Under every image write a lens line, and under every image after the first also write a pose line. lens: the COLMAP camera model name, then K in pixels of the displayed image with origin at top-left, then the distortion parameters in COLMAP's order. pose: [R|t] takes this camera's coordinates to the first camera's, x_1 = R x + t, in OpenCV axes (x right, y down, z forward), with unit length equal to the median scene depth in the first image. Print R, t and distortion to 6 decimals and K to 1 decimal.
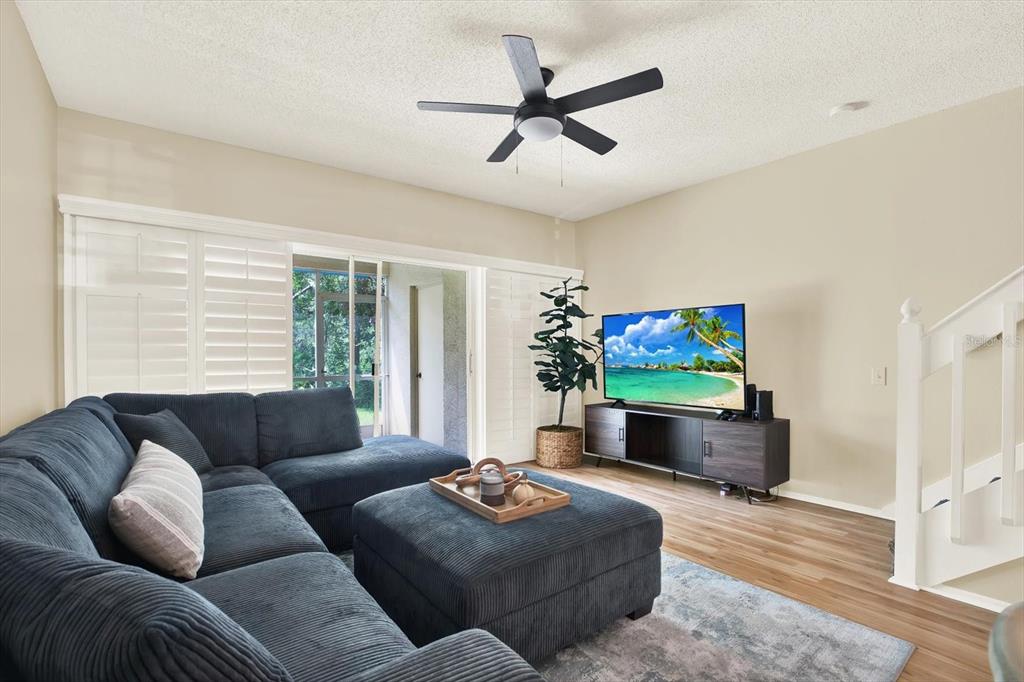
lens RADIAL K [[487.5, 0, 512.3], [0, 487.5, 348.7], [0, 0, 1]] dist [-0.019400, -0.000175]
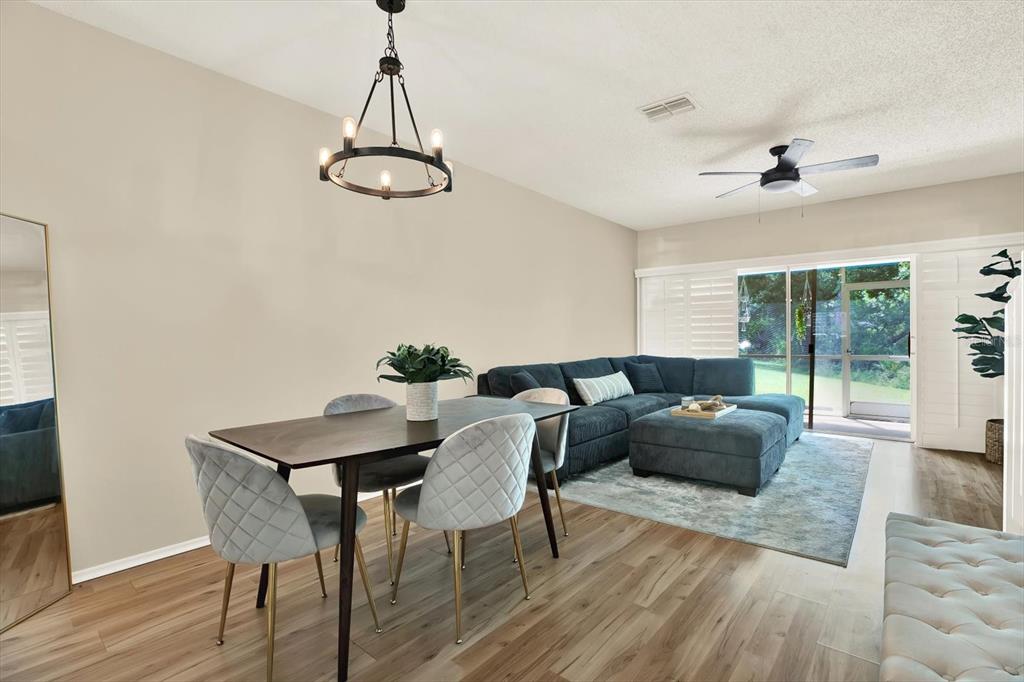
lens RADIAL K [[475.5, 0, 521.1], [0, 475.5, 343.6], [0, 0, 1]] dist [-0.035353, 0.006083]
pose [[0.222906, 0.011699, -0.974770, 1.091092], [0.014278, 0.999782, 0.015264, -0.003357], [0.974735, -0.017321, 0.222691, -0.071225]]
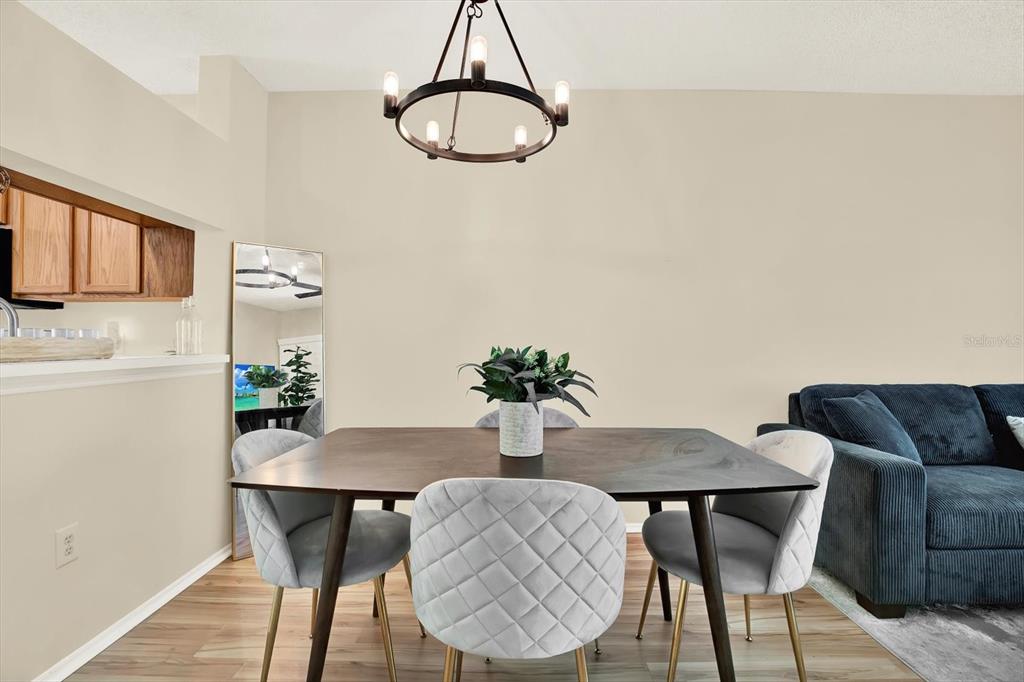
lens RADIAL K [[475.5, 0, 514.4], [0, 475.5, 335.4], [0, 0, 1]] dist [-0.035353, 0.006083]
pose [[-0.612831, -0.004226, -0.790203, 0.775237], [0.009513, 0.999874, -0.012725, -0.000376], [0.790157, -0.015315, -0.612714, 0.246108]]
